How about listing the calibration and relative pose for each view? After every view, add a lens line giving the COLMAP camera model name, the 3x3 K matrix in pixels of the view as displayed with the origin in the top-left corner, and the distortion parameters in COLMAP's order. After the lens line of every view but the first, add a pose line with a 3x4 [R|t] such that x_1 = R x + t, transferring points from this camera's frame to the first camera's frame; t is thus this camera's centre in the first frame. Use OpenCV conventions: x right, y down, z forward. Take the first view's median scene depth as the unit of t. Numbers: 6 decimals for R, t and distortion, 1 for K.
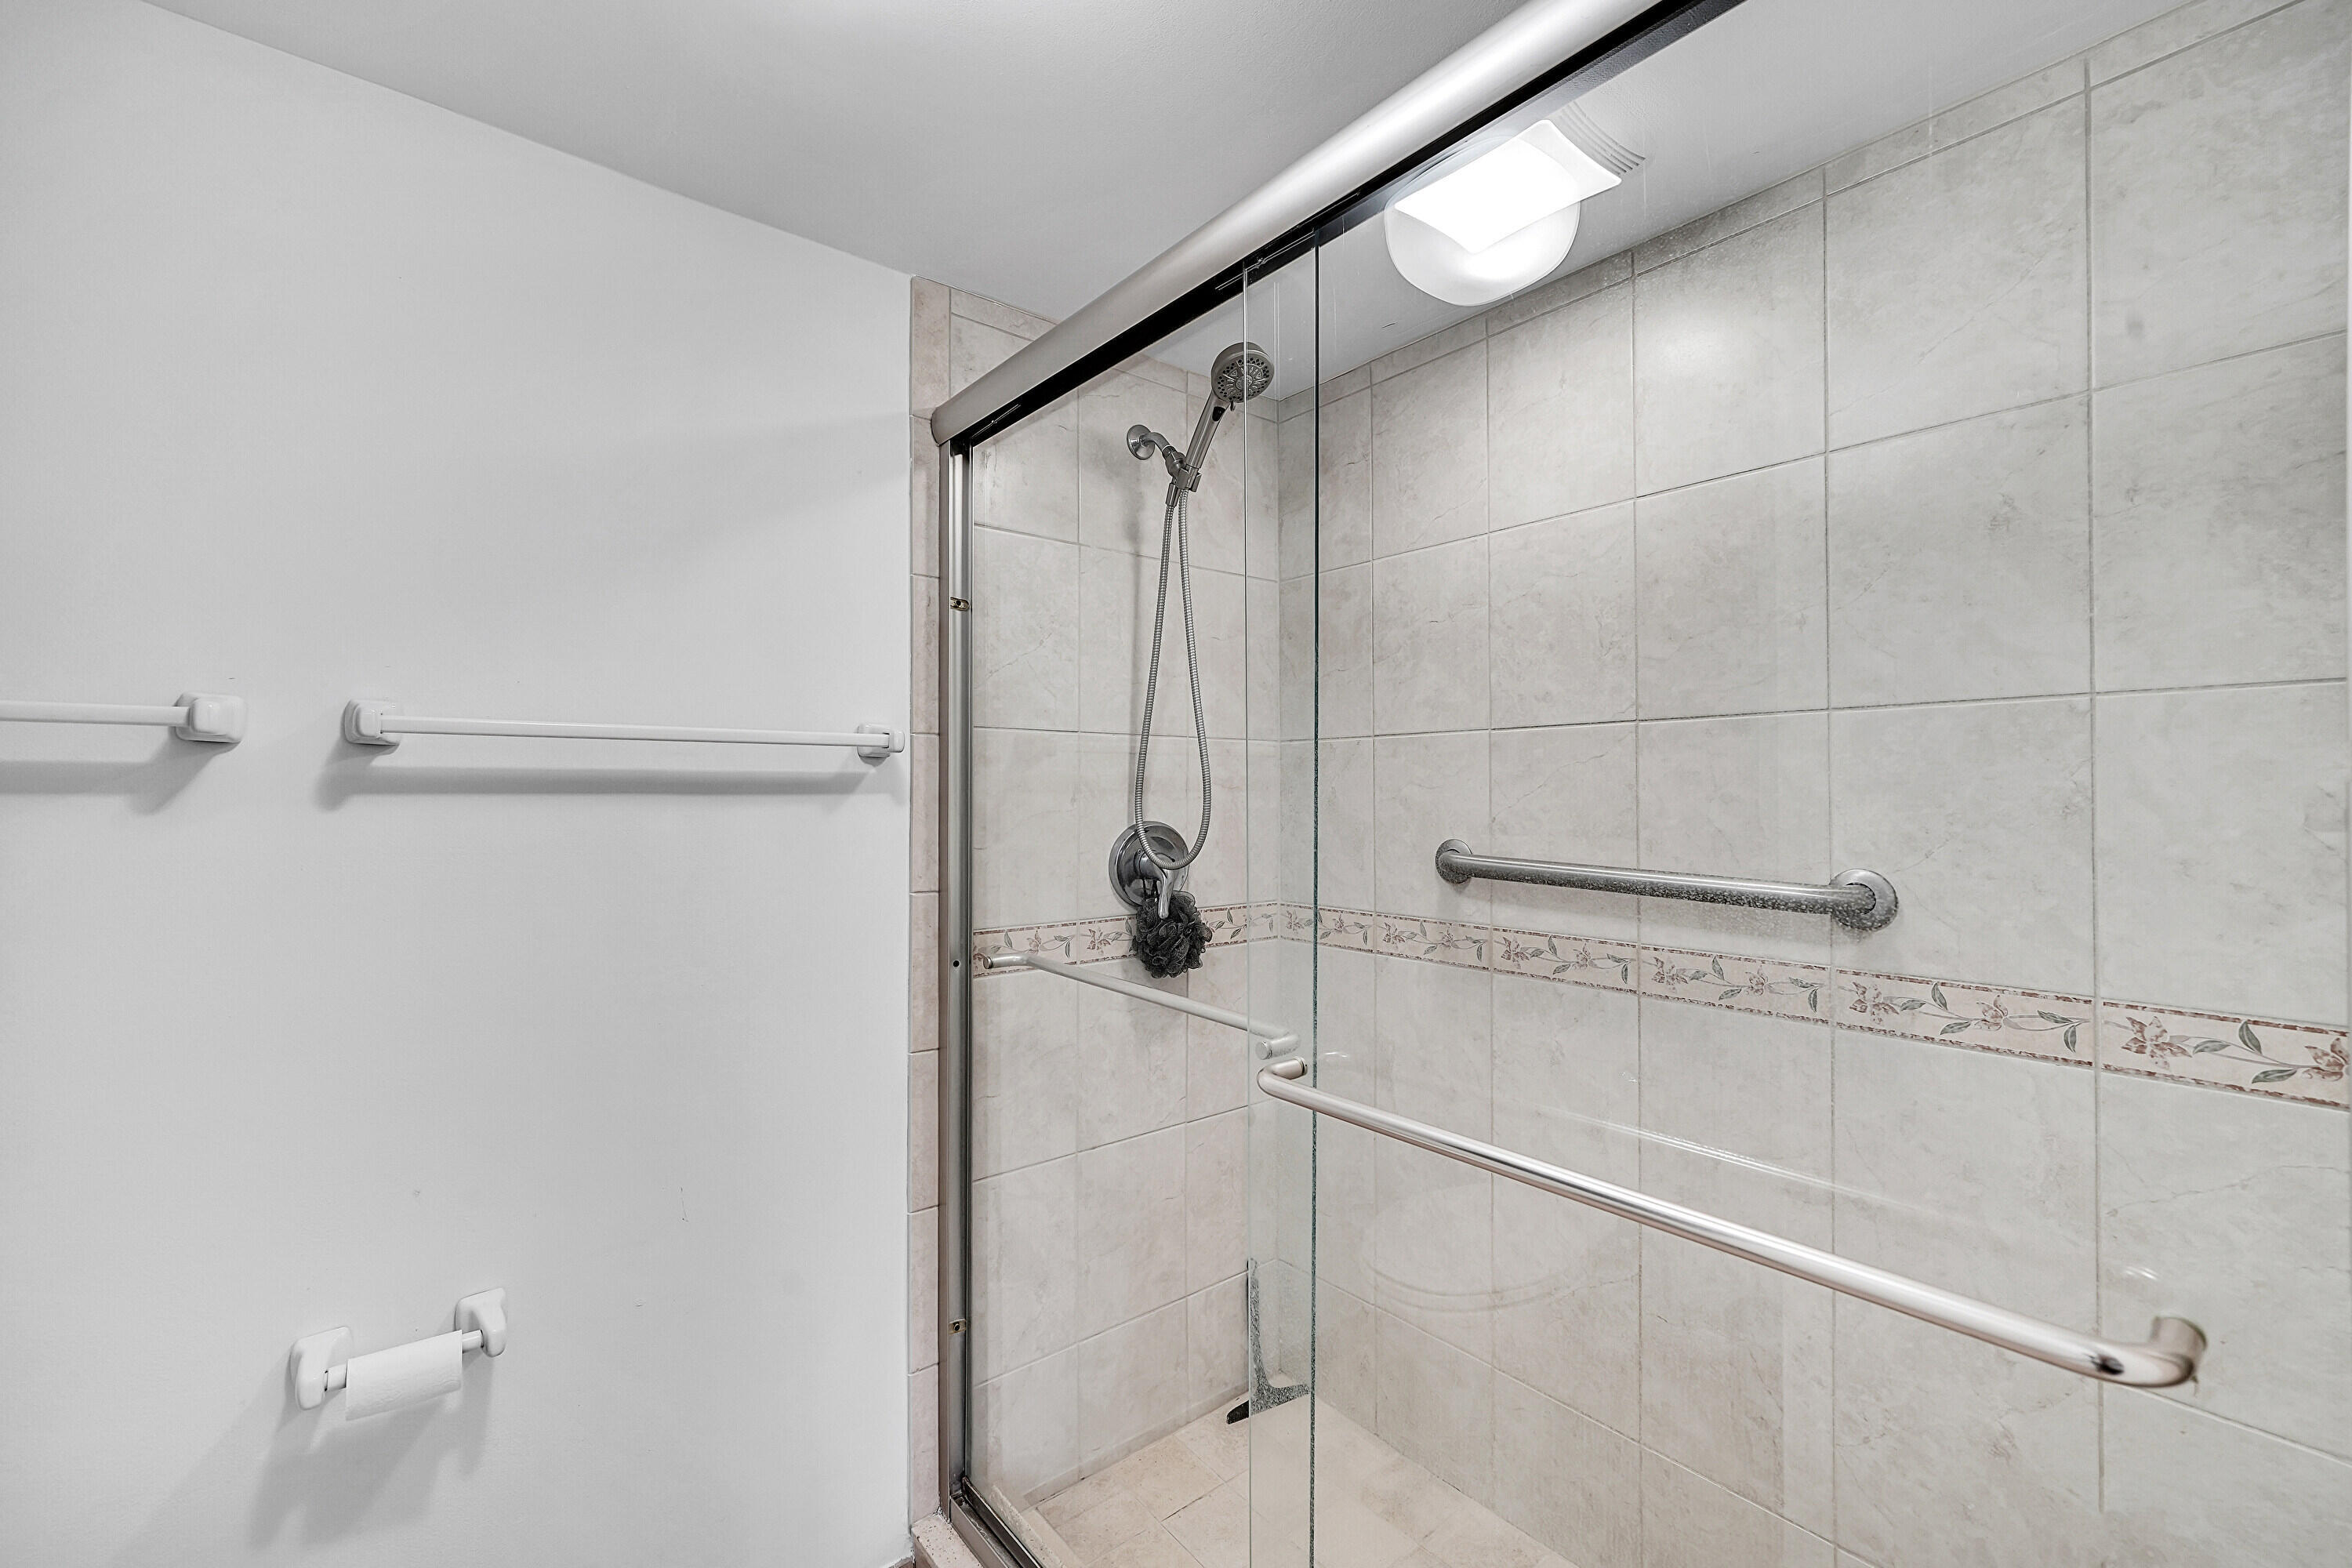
lens RADIAL K [[979.7, 0, 1177.1], [0, 979.7, 786.1], [0, 0, 1]] dist [0.005280, 0.000938]
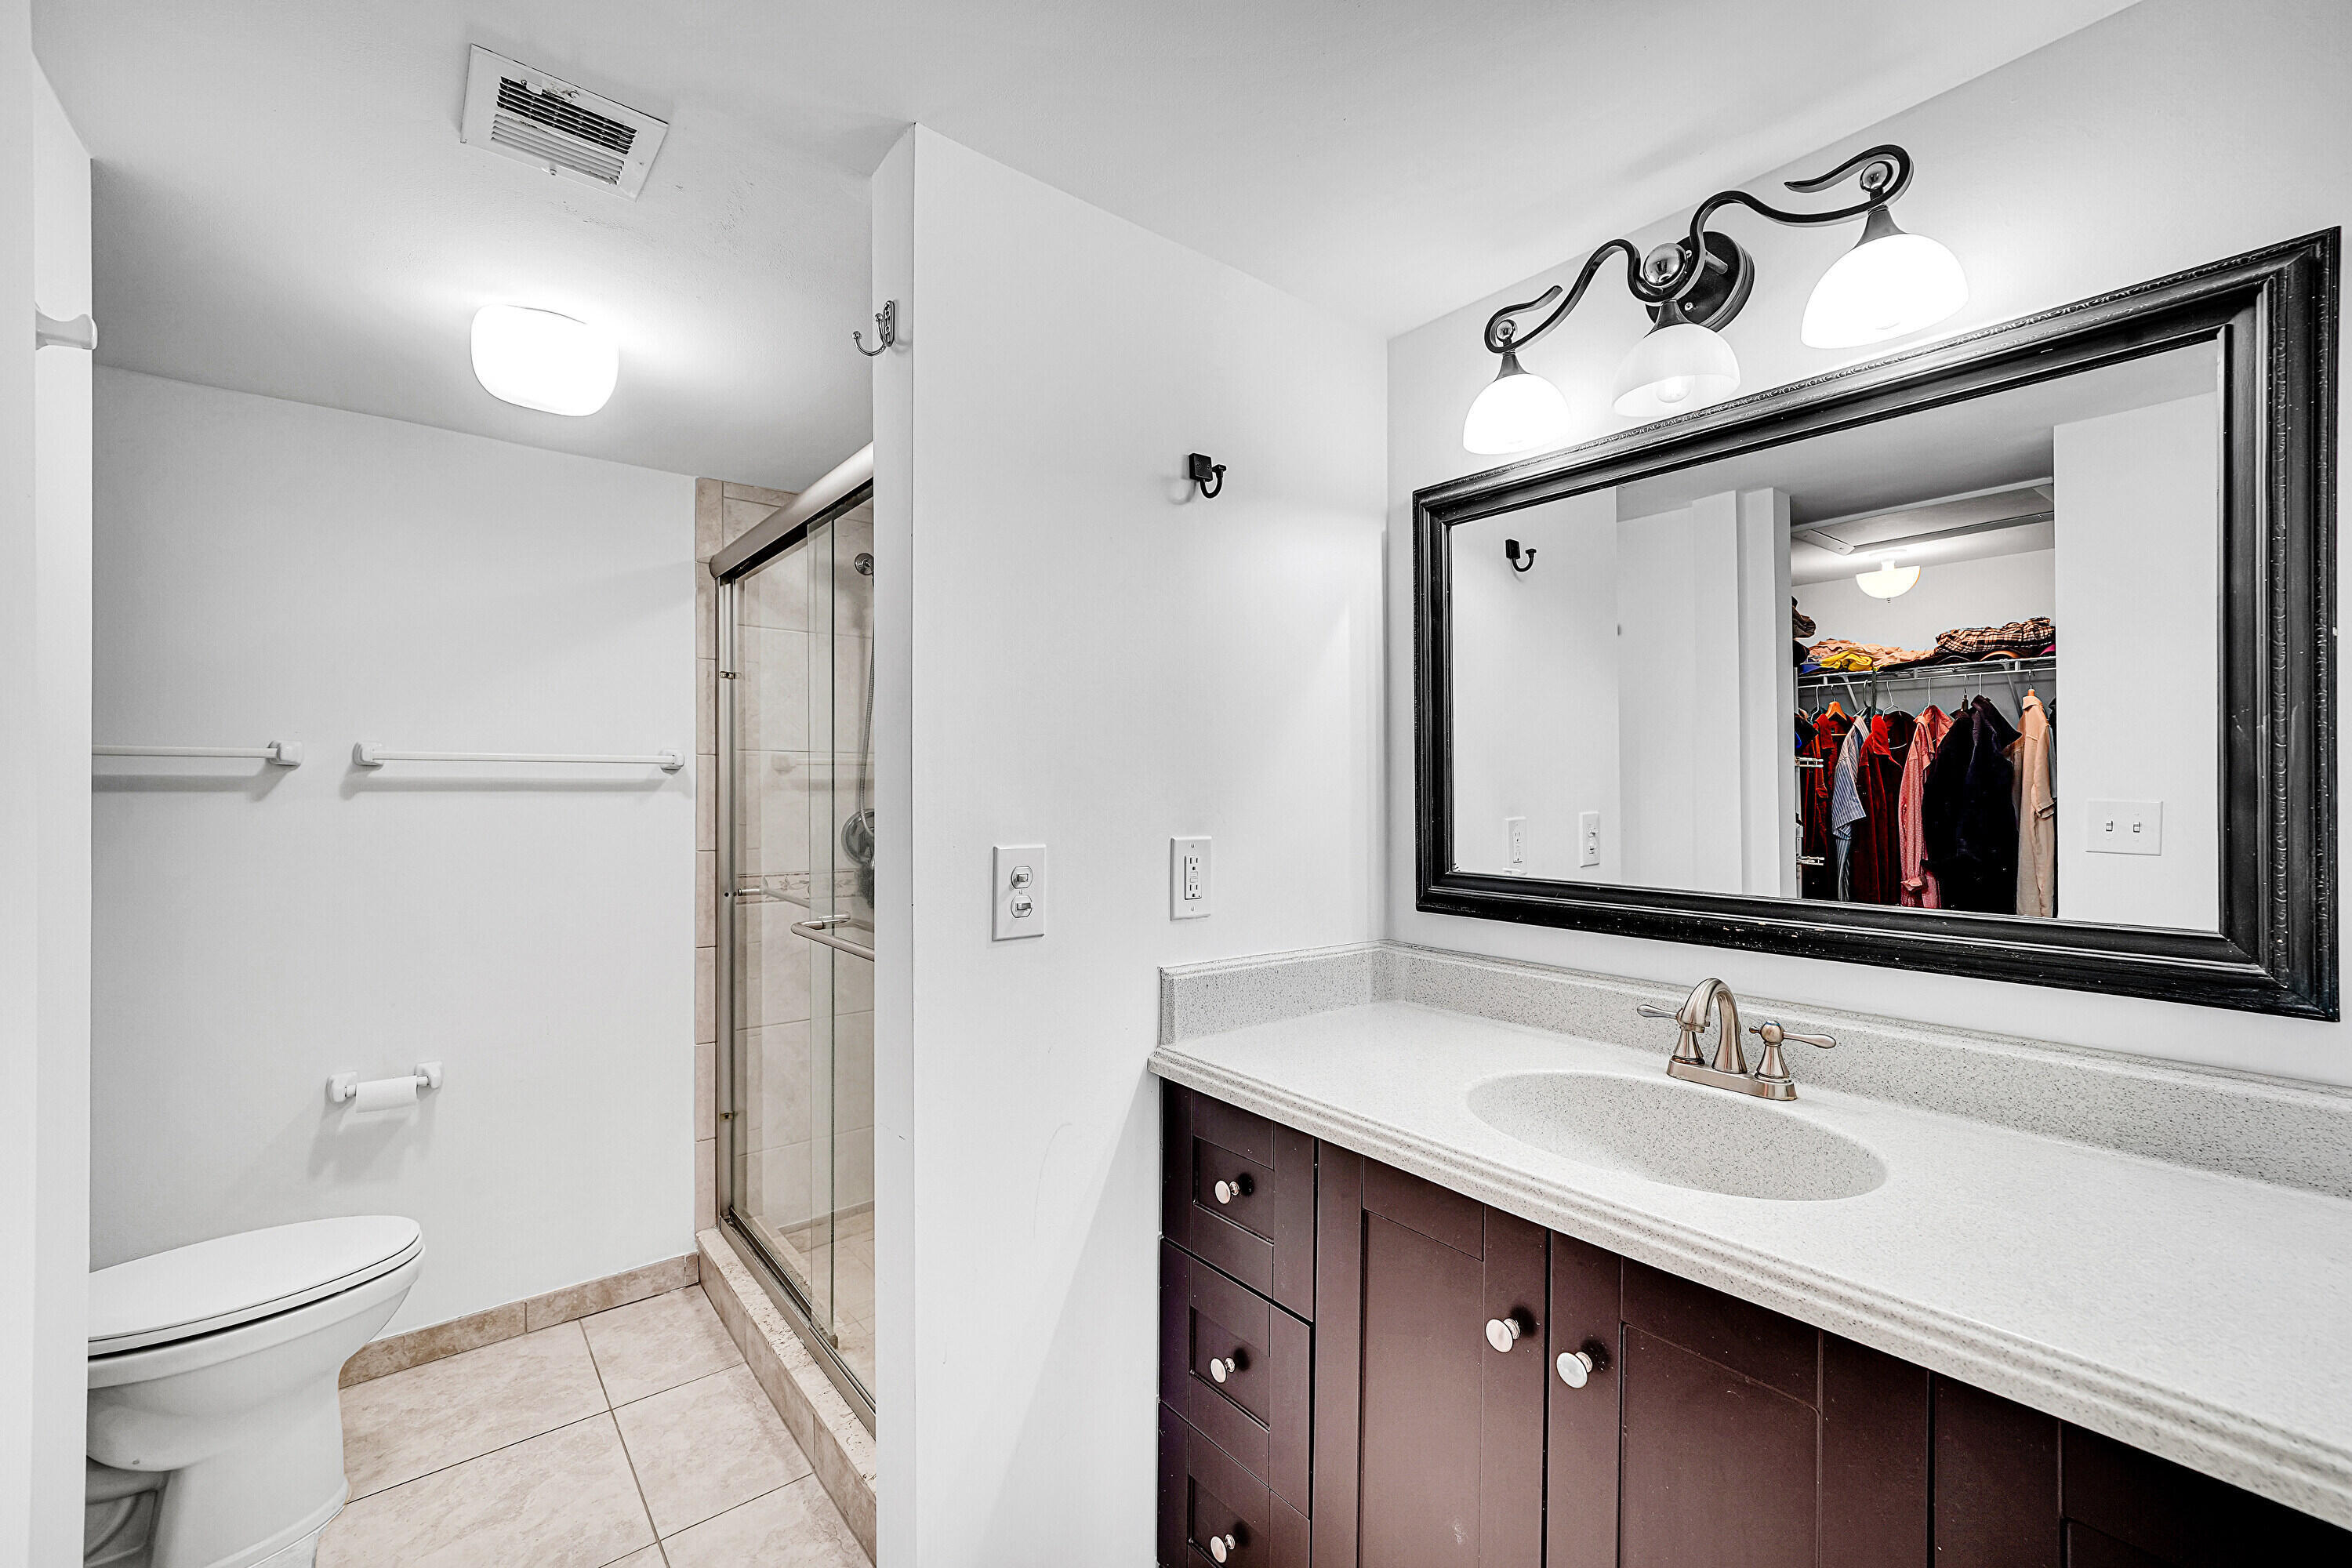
lens RADIAL K [[979.7, 0, 1175.2], [0, 979.7, 783.9], [0, 0, 1]] dist [0.005280, 0.000938]
pose [[0.999990, 0.003335, -0.002950, 0.553556], [-0.003318, 0.999978, 0.005792, -0.017132], [0.002969, -0.005782, 0.999979, -0.665076]]
